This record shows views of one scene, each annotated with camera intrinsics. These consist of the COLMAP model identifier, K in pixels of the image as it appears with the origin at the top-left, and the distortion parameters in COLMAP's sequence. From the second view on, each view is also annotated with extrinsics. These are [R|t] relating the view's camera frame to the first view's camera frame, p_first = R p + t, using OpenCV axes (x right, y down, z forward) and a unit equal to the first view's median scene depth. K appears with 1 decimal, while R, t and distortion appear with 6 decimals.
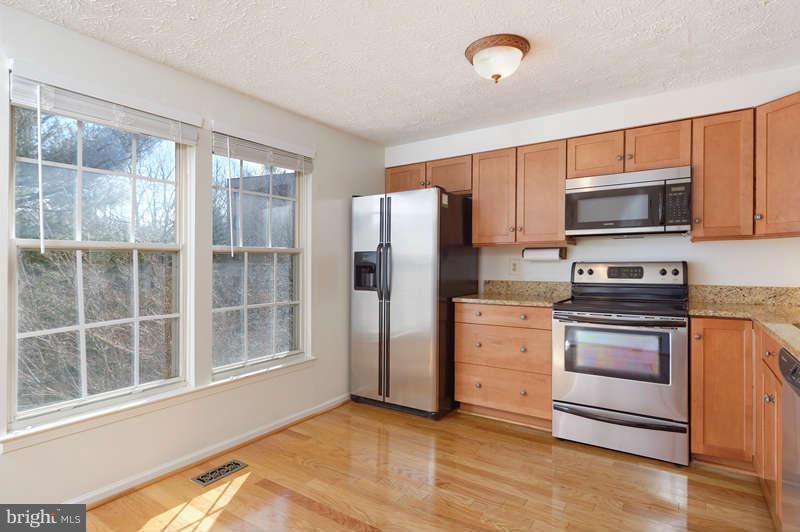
lens RADIAL K [[412.6, 0, 402.2], [0, 412.6, 261.2], [0, 0, 1]] dist [-0.013907, 0.000717]
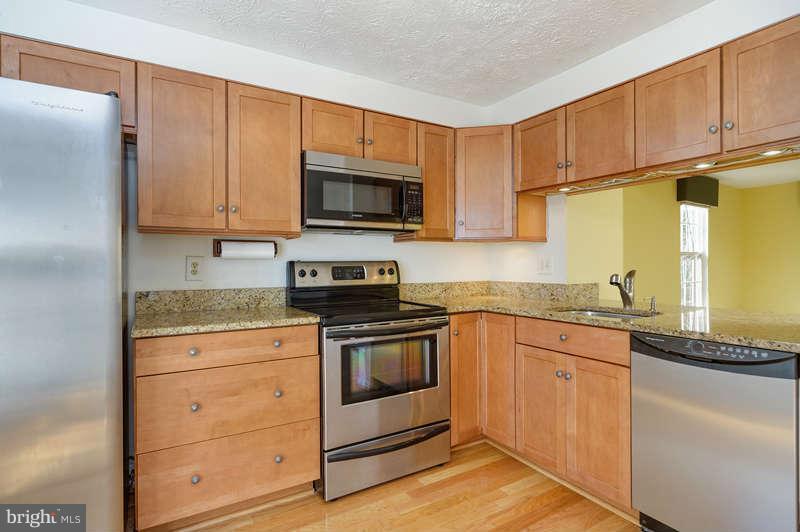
lens RADIAL K [[412.6, 0, 402.3], [0, 412.6, 267.0], [0, 0, 1]] dist [-0.013907, 0.000717]
pose [[0.402391, -0.004245, 0.915458, -0.228822], [-0.002724, 0.999979, 0.005834, 0.009528], [-0.915464, -0.004841, 0.402371, 0.565125]]
